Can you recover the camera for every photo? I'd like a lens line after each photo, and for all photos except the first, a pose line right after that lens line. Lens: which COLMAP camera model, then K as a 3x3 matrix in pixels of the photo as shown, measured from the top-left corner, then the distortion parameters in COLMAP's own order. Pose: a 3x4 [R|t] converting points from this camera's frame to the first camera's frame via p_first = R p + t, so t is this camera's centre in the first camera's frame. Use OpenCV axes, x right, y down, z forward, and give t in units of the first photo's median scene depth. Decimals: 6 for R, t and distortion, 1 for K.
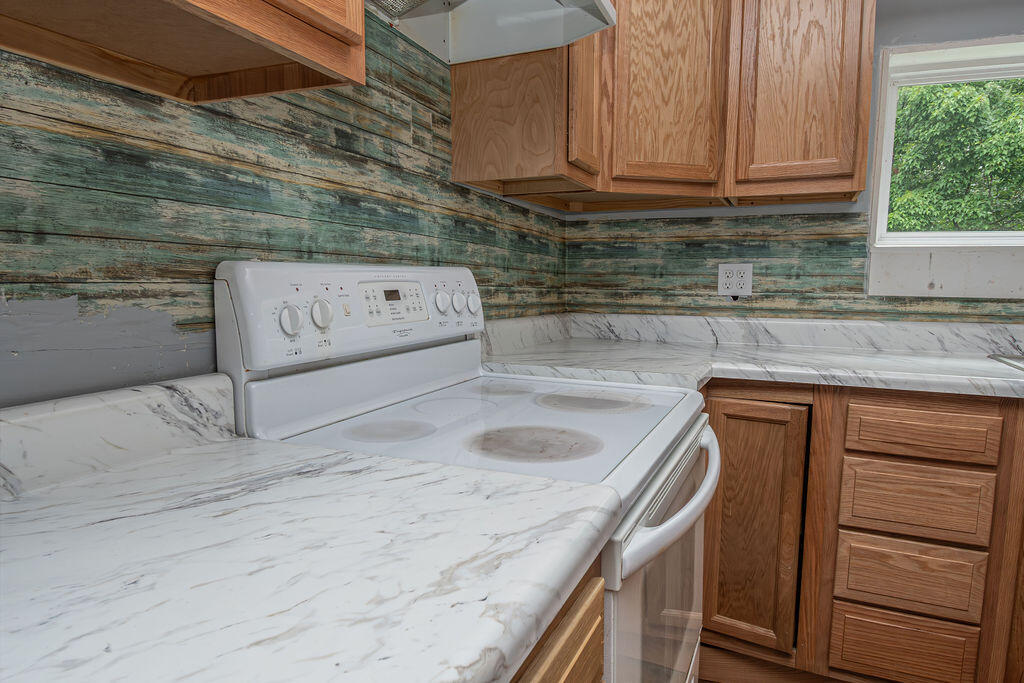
lens RADIAL K [[625.5, 0, 511.1], [0, 625.5, 349.9], [0, 0, 1]] dist [-0.001440, -0.002263]
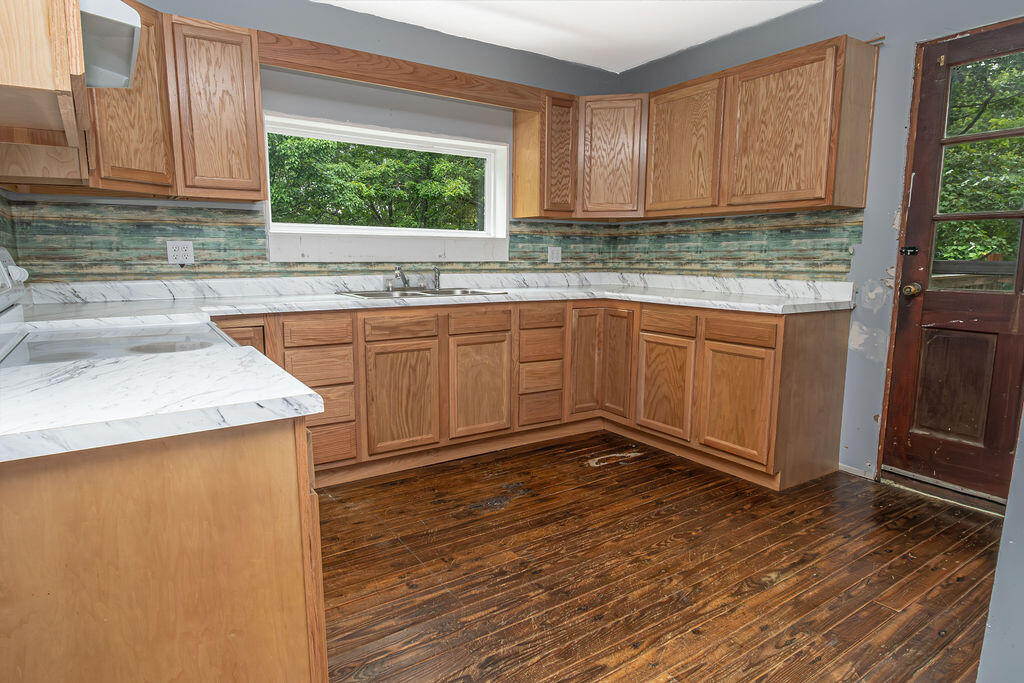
lens RADIAL K [[589.4, 0, 512.8], [0, 589.4, 346.8], [0, 0, 1]] dist [0.000891, -0.000938]
pose [[0.525535, -0.143504, 0.838582, -0.449521], [0.092254, 0.989472, 0.111510, 0.021071], [-0.845755, 0.018760, 0.533241, -0.382034]]
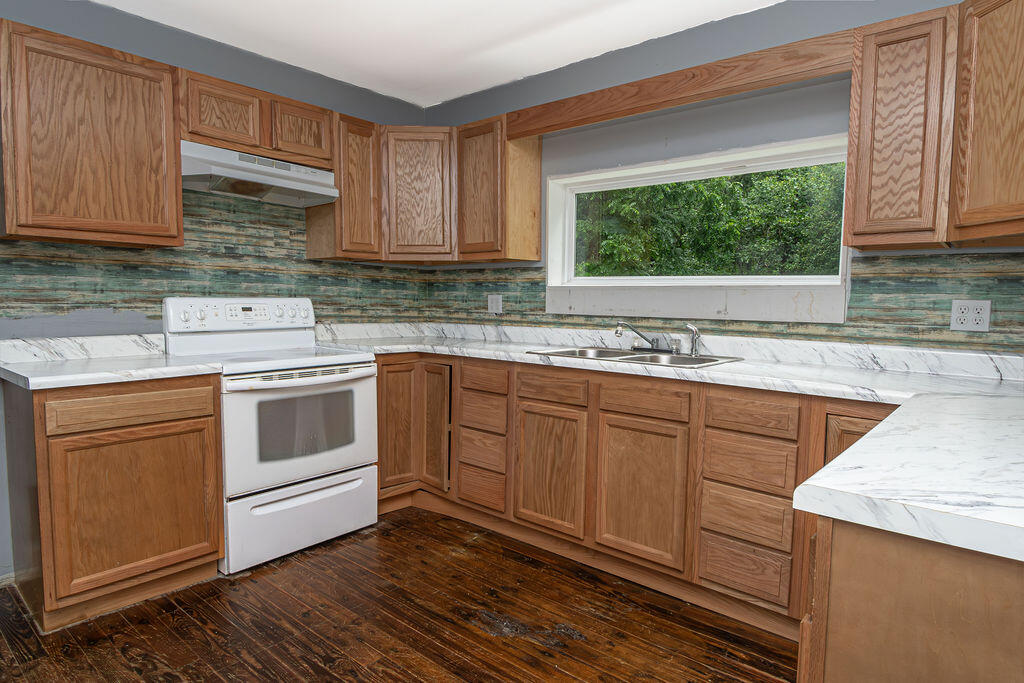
lens RADIAL K [[587.2, 0, 512.0], [0, 587.2, 341.5], [0, 0, 1]] dist [0.001345, -0.001196]
pose [[0.960950, 0.023091, -0.275756, 0.993294], [-0.035619, 0.998544, -0.040509, 0.066571], [0.274419, 0.048749, 0.960374, -0.650314]]
